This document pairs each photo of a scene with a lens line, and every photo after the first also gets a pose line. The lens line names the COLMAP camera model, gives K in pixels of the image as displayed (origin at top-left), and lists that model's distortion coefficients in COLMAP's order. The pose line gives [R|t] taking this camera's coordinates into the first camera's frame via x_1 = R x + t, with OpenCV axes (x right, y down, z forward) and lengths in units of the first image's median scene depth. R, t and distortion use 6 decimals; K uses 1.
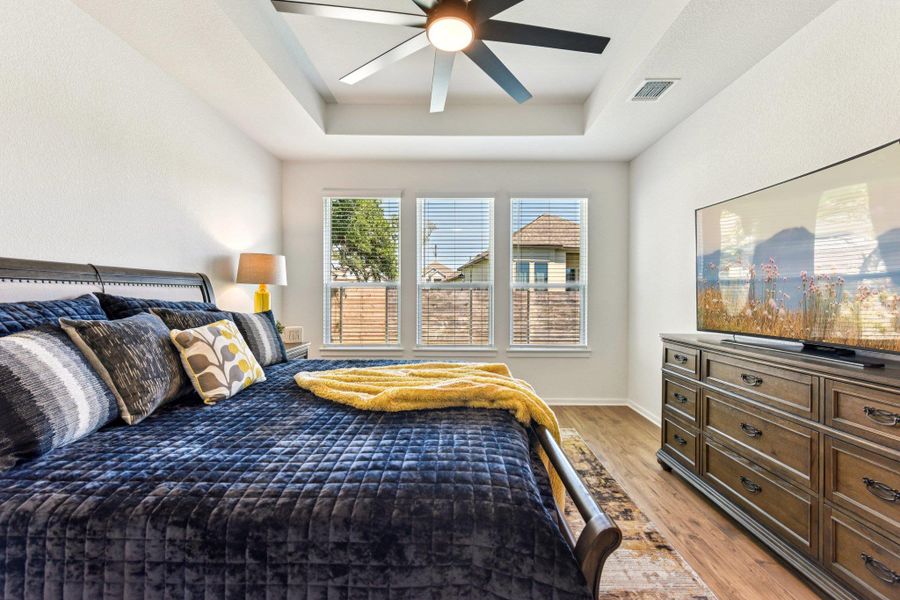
lens RADIAL K [[381.7, 0, 455.8], [0, 381.7, 296.4], [0, 0, 1]] dist [-0.001091, -0.000931]
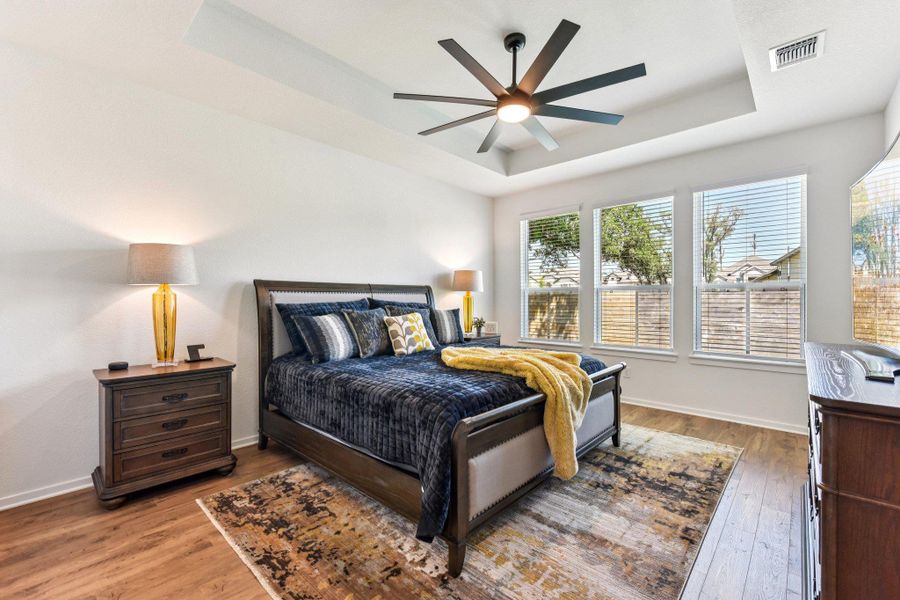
lens RADIAL K [[381.7, 0, 450.8], [0, 381.7, 301.3], [0, 0, 1]] dist [-0.001091, -0.000931]
pose [[0.731920, -0.001603, -0.681388, 0.797540], [0.003983, 0.999990, 0.001926, 0.006335], [0.681378, -0.004124, 0.731920, -0.198124]]
